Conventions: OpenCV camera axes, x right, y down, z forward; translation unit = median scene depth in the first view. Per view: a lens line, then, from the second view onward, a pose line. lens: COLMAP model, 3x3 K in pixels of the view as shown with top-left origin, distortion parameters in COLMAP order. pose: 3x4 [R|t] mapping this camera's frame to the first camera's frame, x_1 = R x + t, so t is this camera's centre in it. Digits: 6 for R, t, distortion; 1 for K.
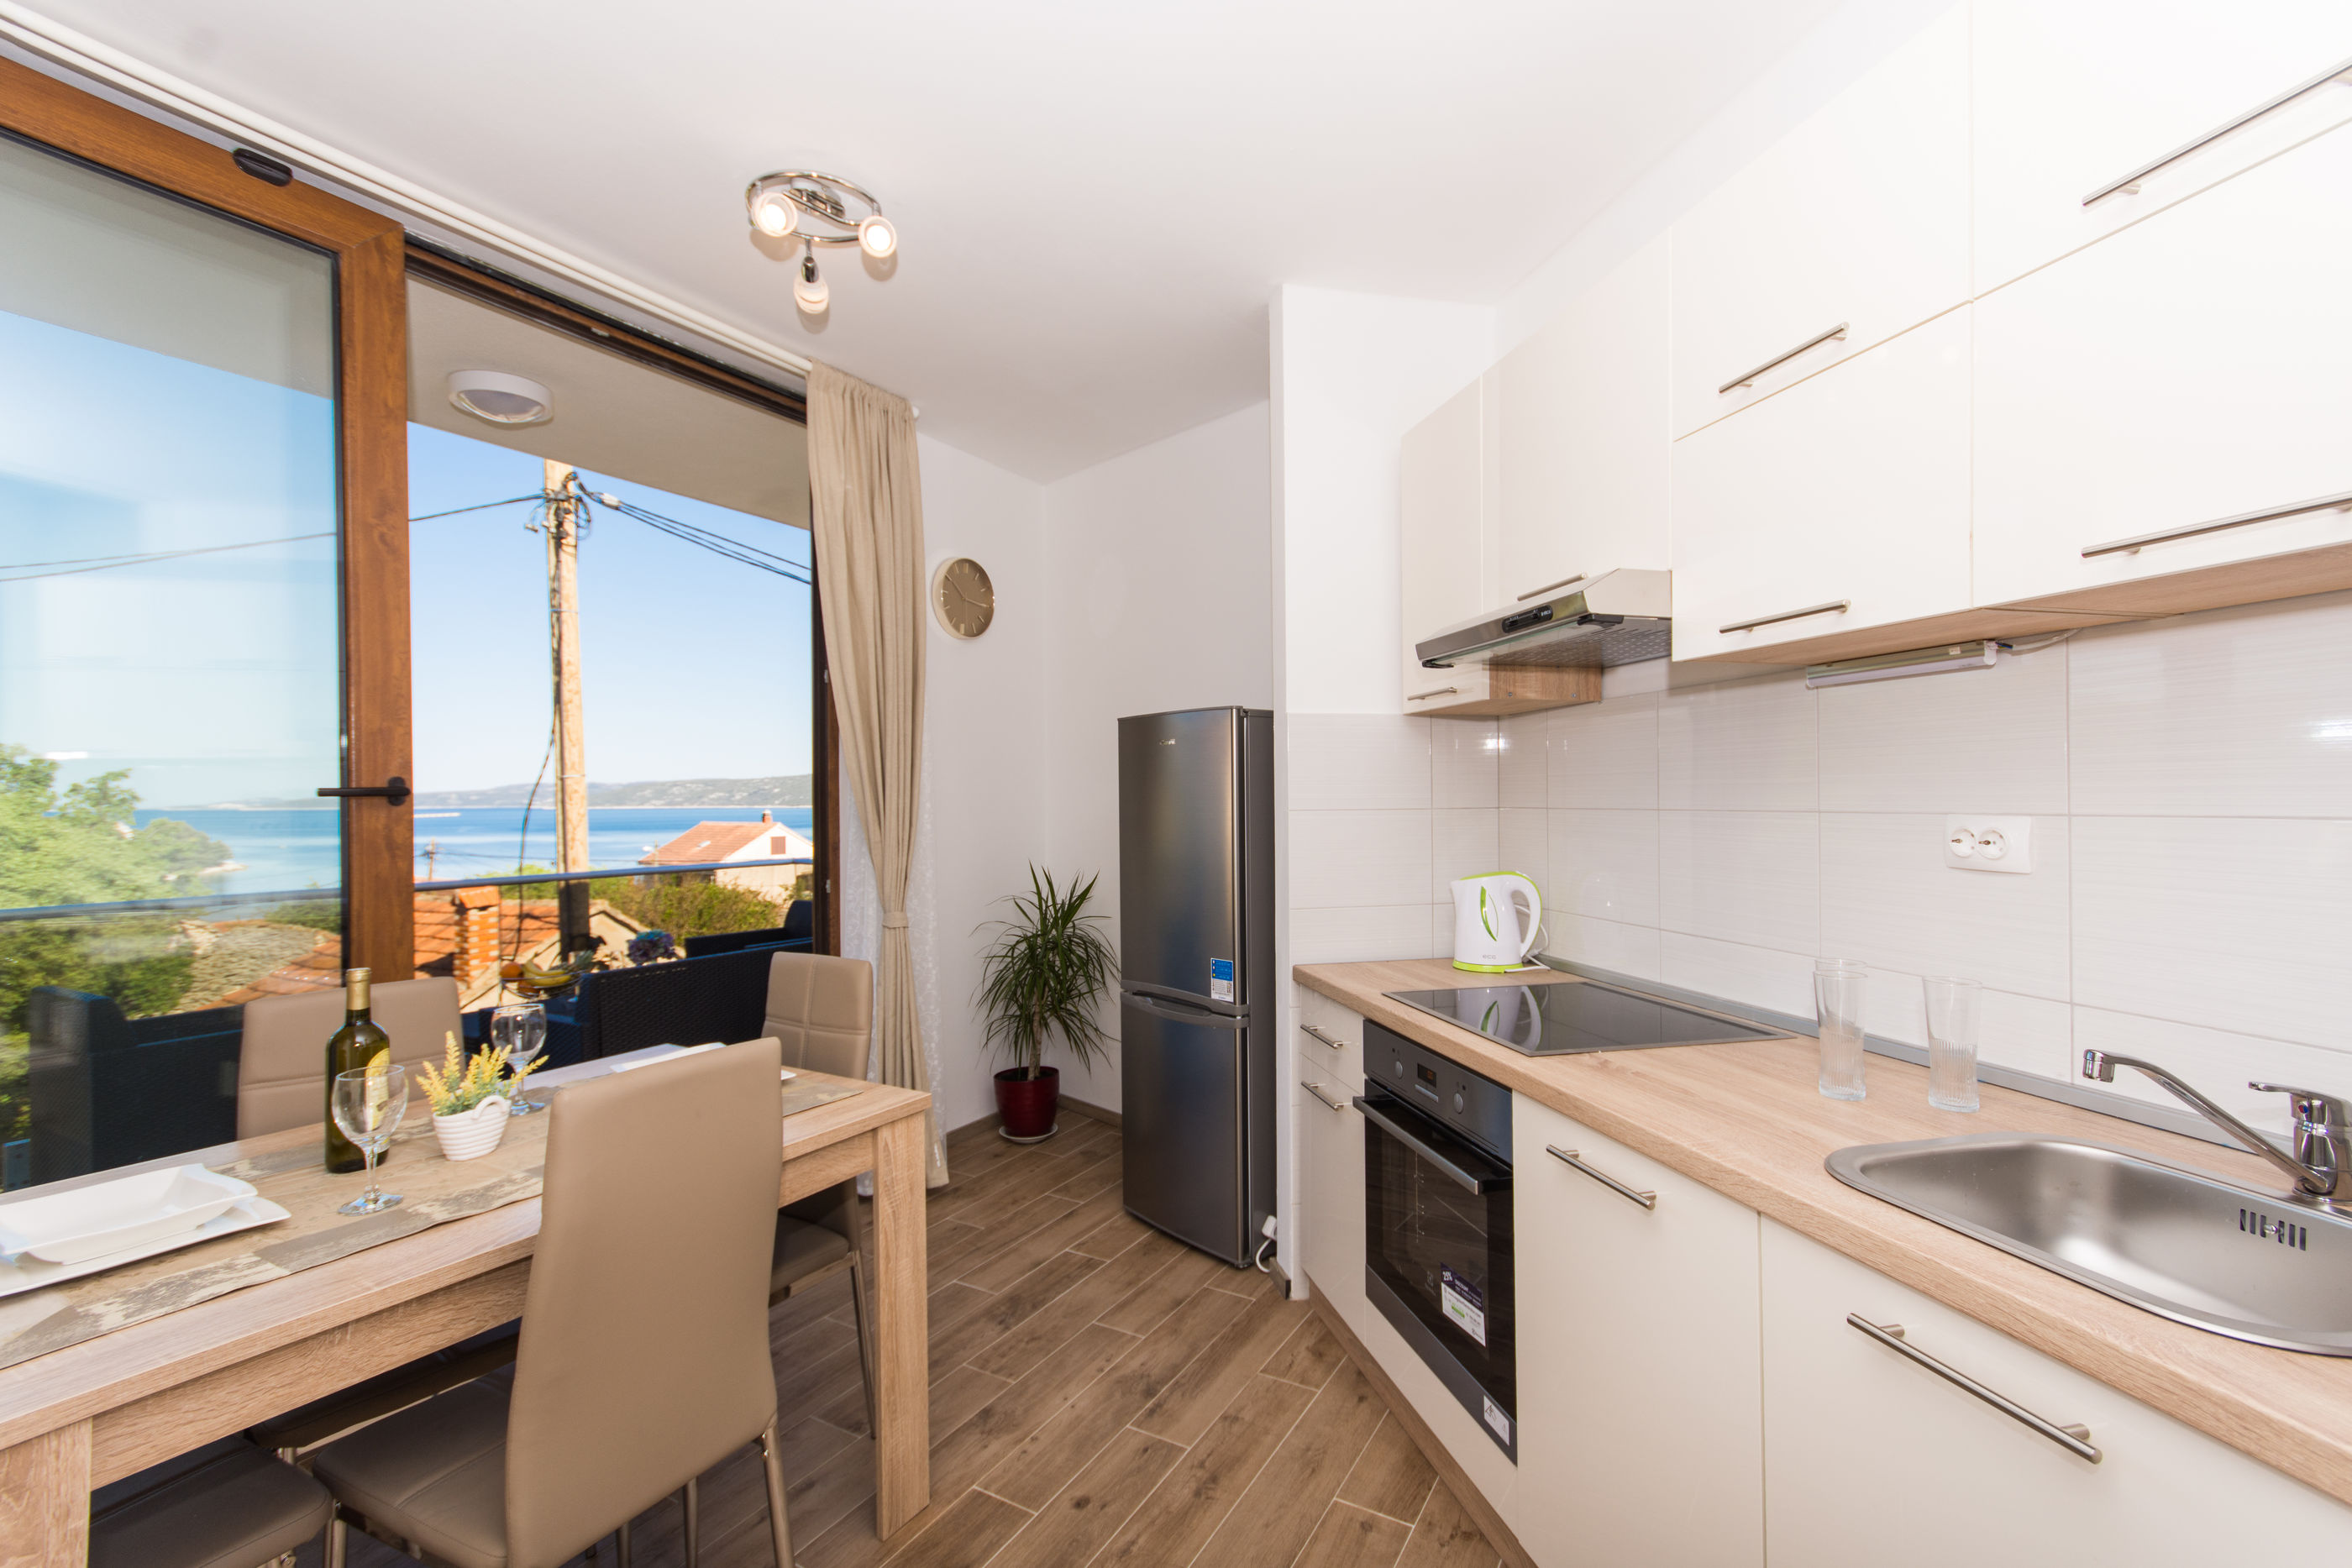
lens RADIAL K [[1031.1, 0, 1185.1], [0, 1031.1, 796.9], [0, 0, 1]] dist [0.008328, -0.001962]
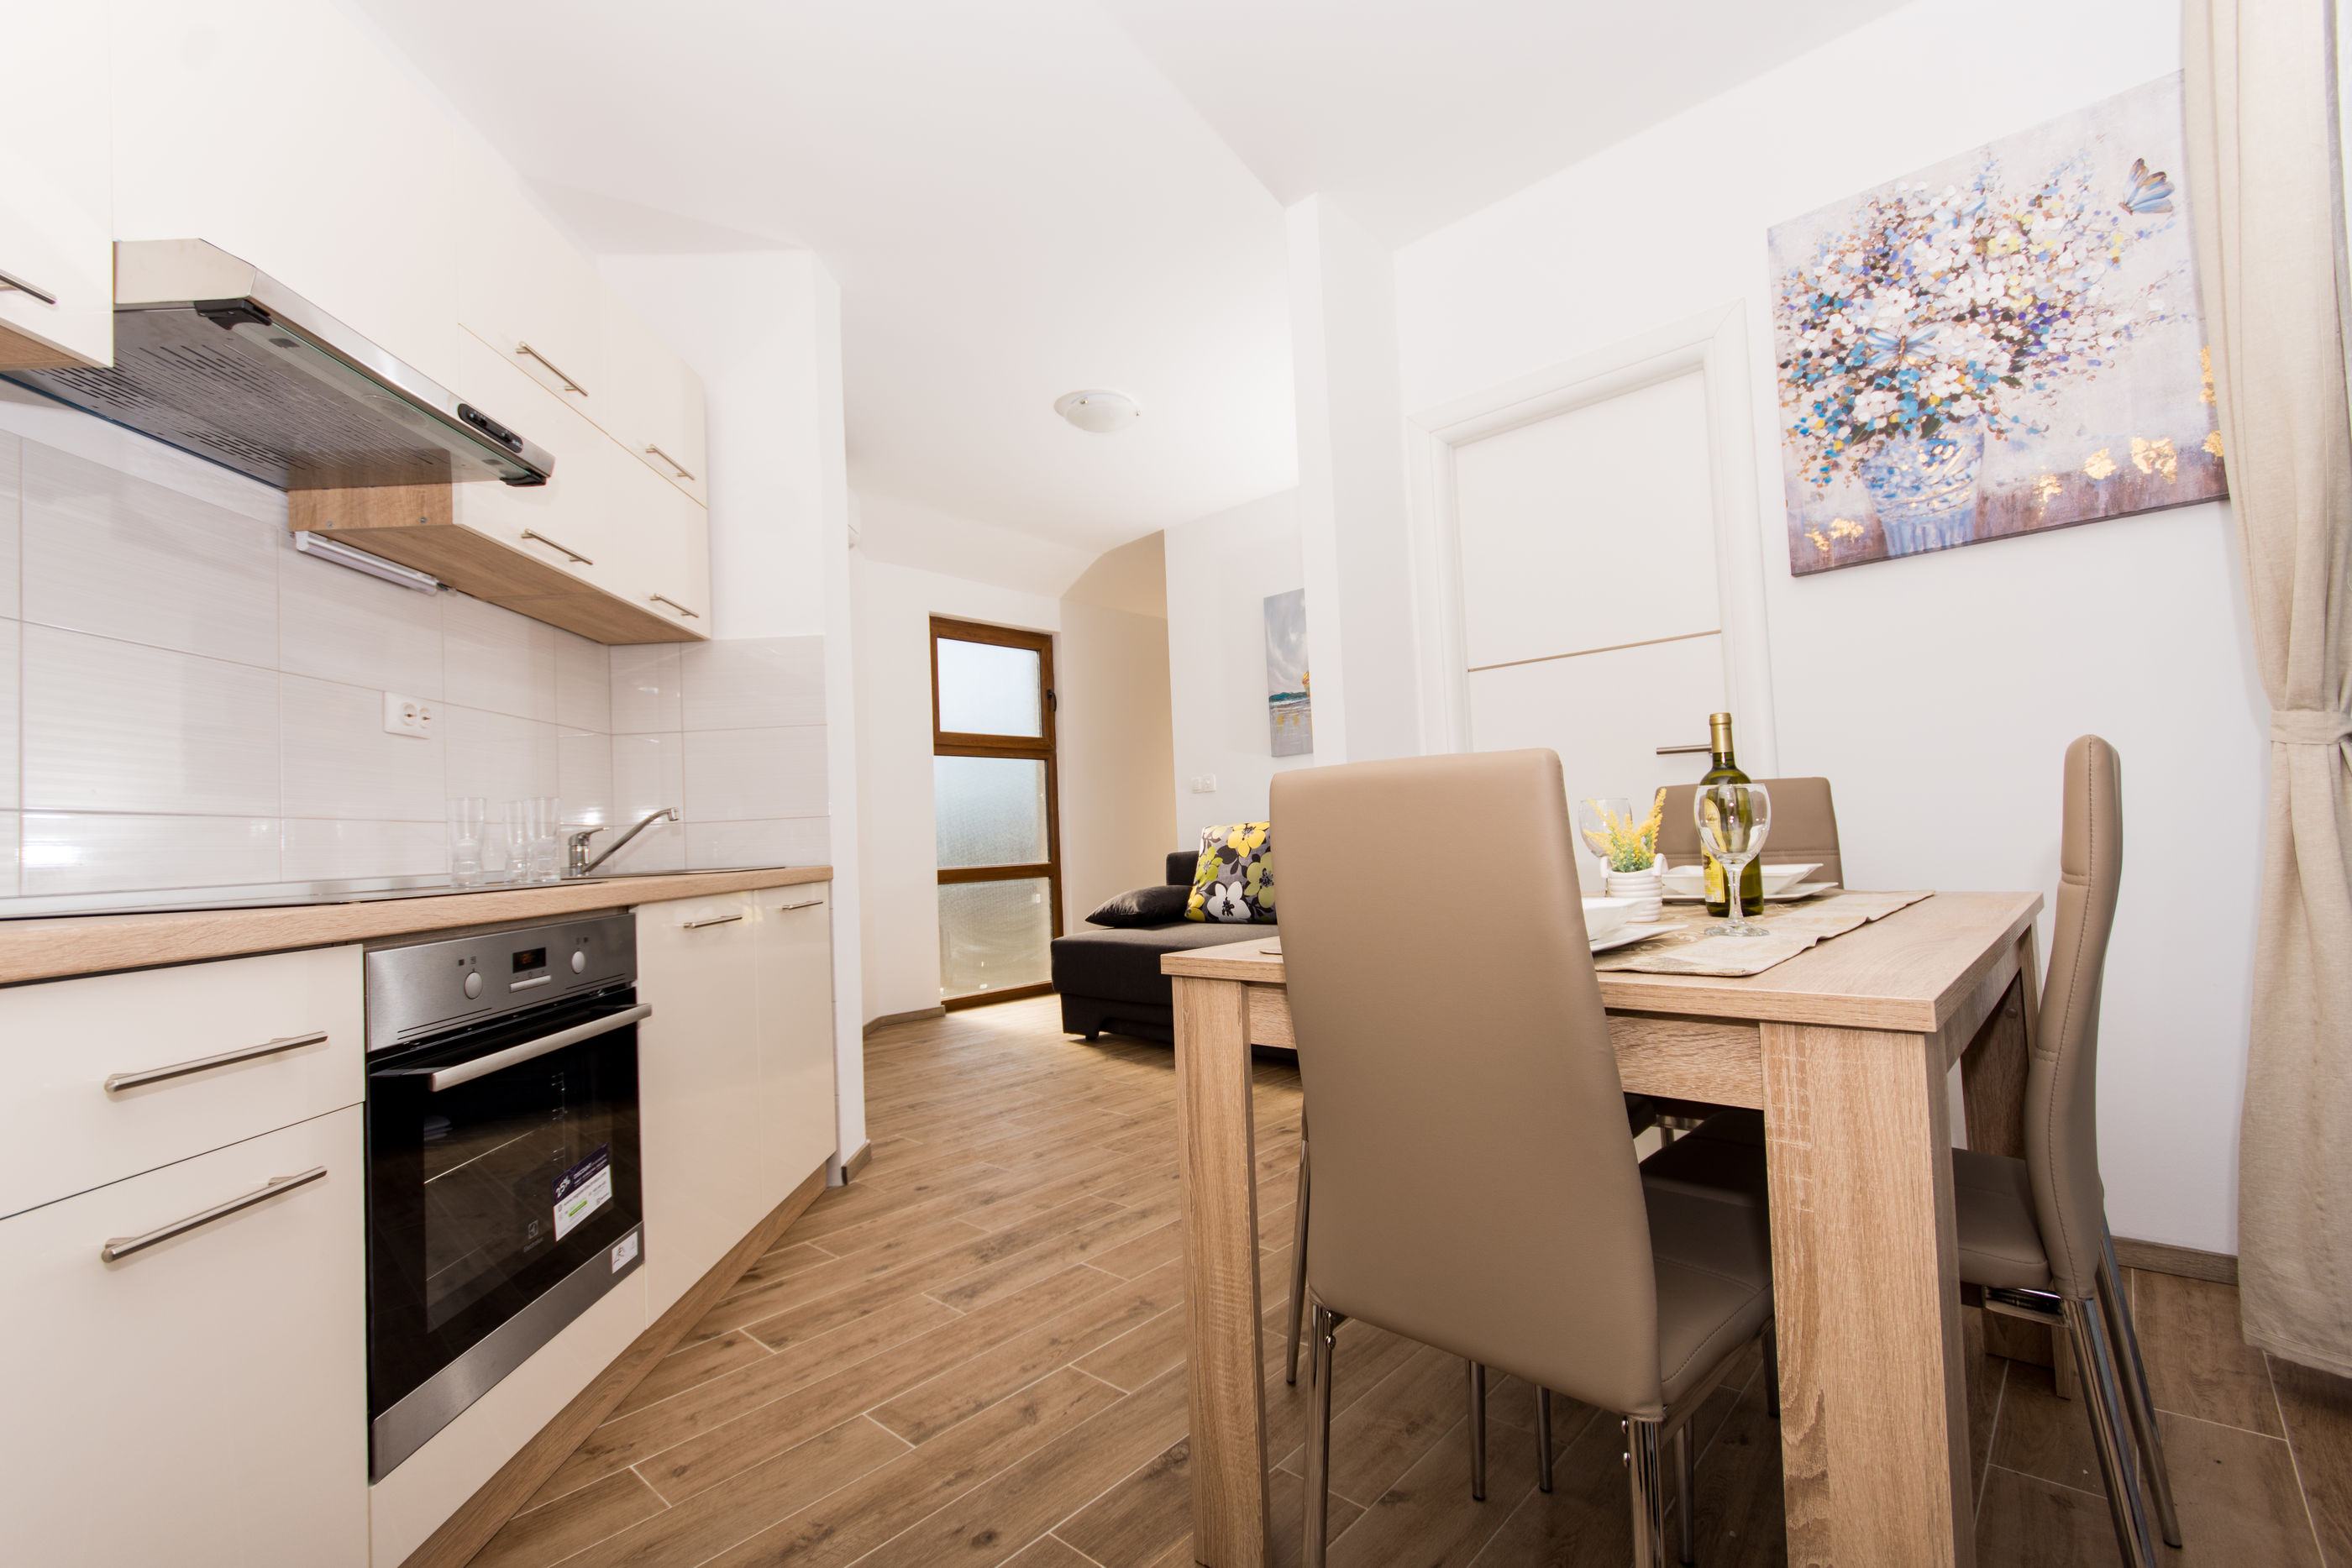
lens RADIAL K [[1031.1, 0, 1182.2], [0, 1031.1, 798.2], [0, 0, 1]] dist [0.008328, -0.001962]
pose [[-0.974334, 0.060855, 0.216727, -0.230291], [0.052467, 0.997641, -0.044257, 0.118223], [-0.218909, -0.031751, -0.975229, 0.927304]]
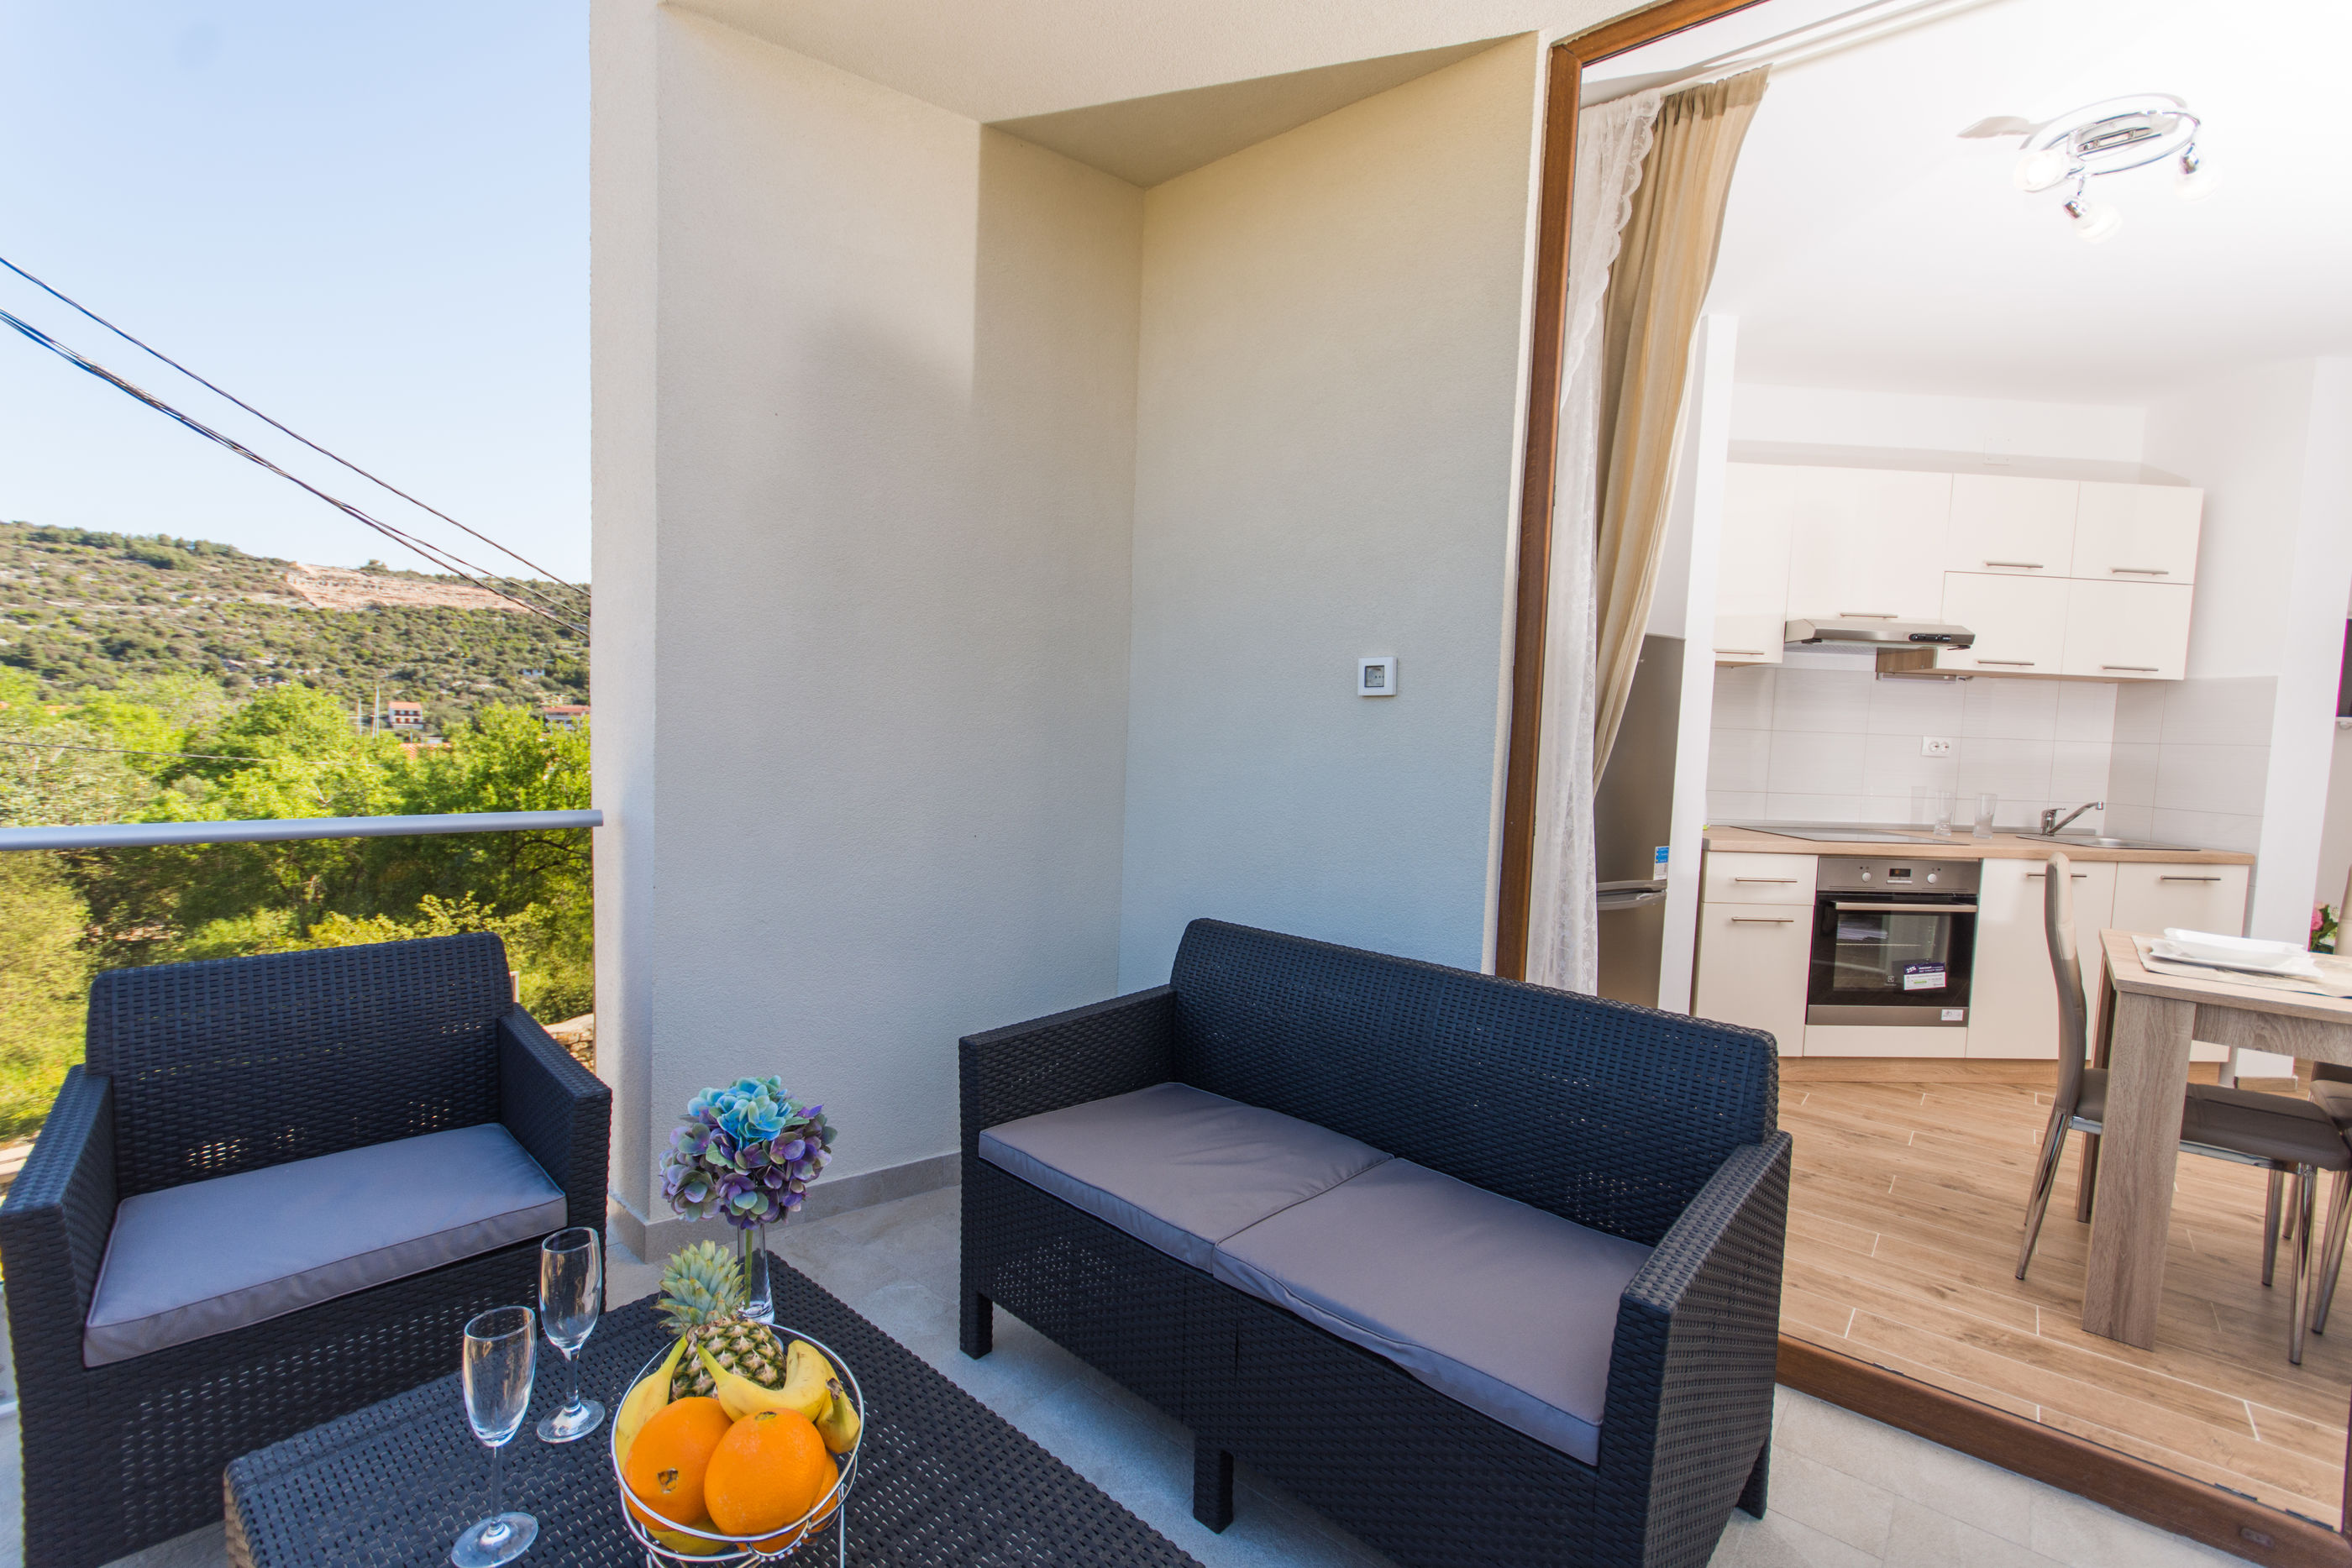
lens RADIAL K [[1031.1, 0, 1176.7], [0, 1031.1, 781.7], [0, 0, 1]] dist [0.008328, -0.001962]
pose [[0.167956, -0.043963, 0.984814, -1.034582], [-0.038836, 0.997934, 0.051172, 0.033274], [-0.985029, -0.046841, 0.165901, 1.122718]]
